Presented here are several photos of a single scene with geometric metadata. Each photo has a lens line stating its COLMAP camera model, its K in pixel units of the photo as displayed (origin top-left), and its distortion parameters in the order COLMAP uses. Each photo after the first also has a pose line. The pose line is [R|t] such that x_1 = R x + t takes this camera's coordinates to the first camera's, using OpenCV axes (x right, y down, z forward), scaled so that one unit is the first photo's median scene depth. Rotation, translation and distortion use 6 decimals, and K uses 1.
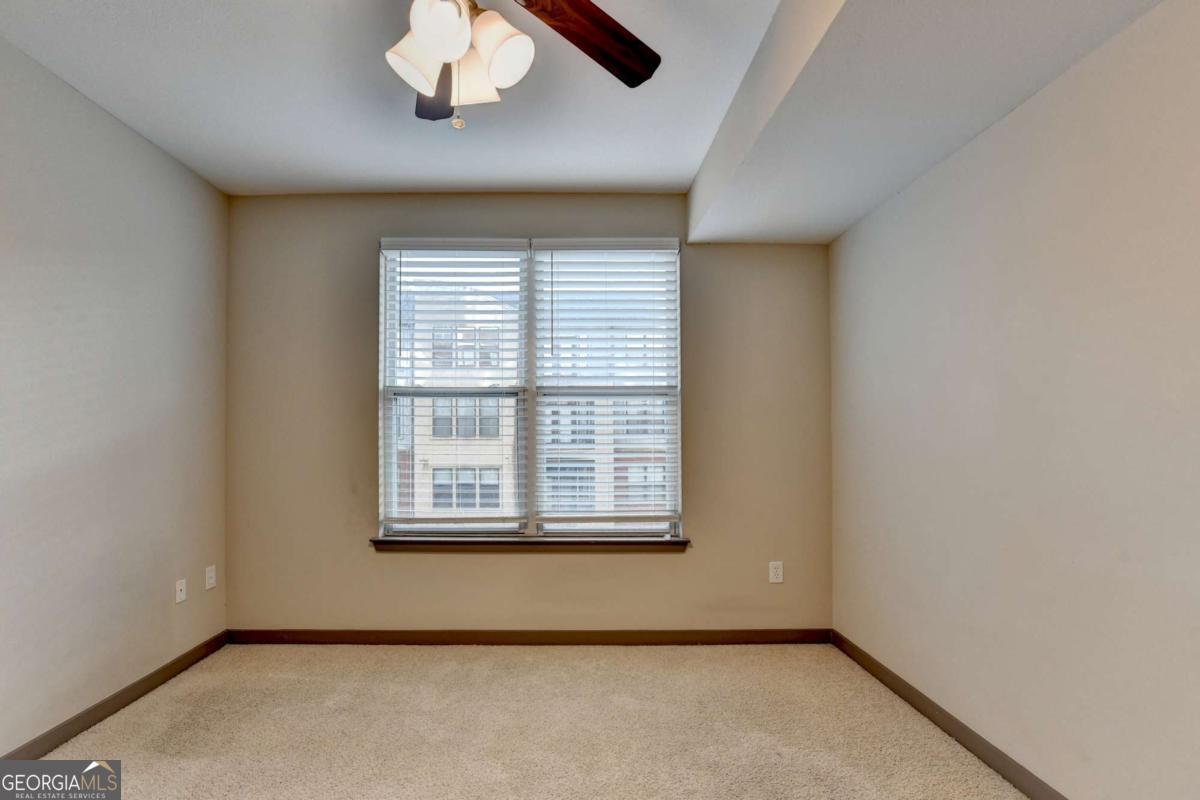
lens RADIAL K [[494.5, 0, 573.8], [0, 494.5, 429.1], [0, 0, 1]] dist [-0.014663, -0.002856]
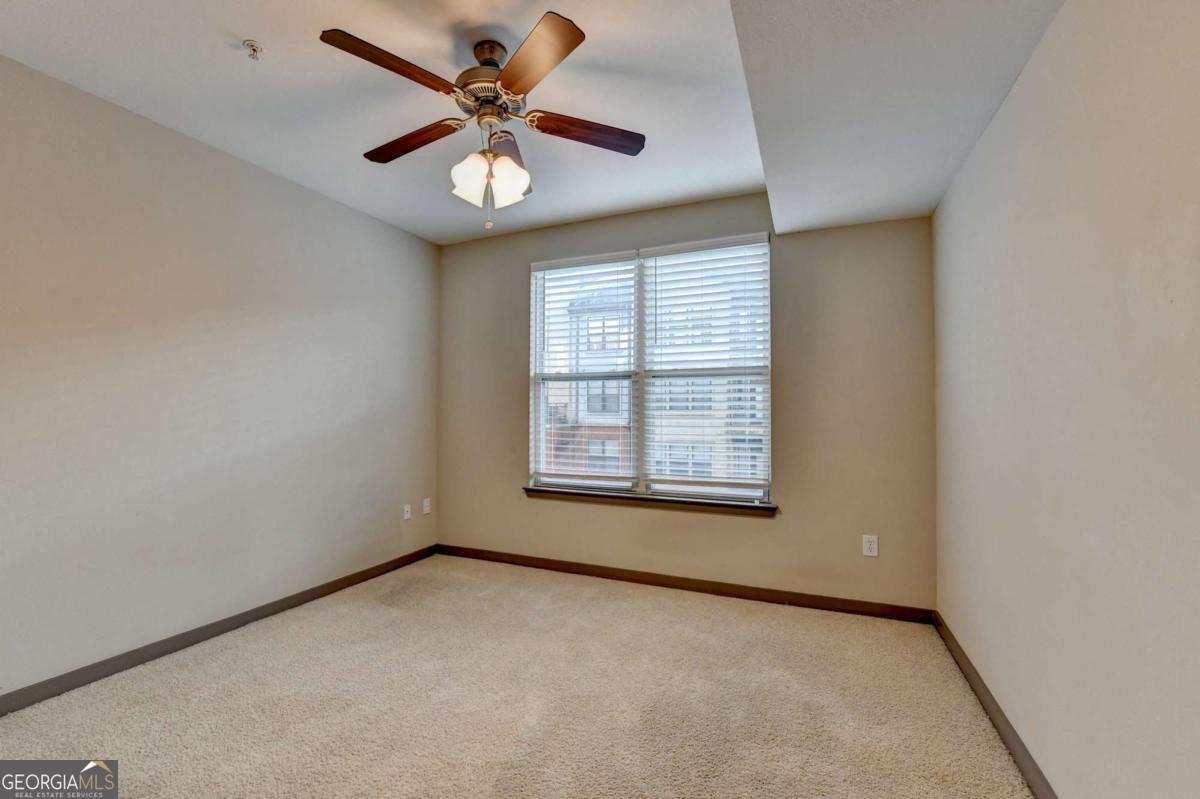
lens RADIAL K [[494.5, 0, 605.2], [0, 494.5, 401.8], [0, 0, 1]] dist [-0.014663, -0.002856]
pose [[0.920465, -0.005407, -0.390787, 0.311252], [0.000871, 0.999930, -0.011784, 0.005380], [0.390823, 0.010507, 0.920406, -0.152292]]
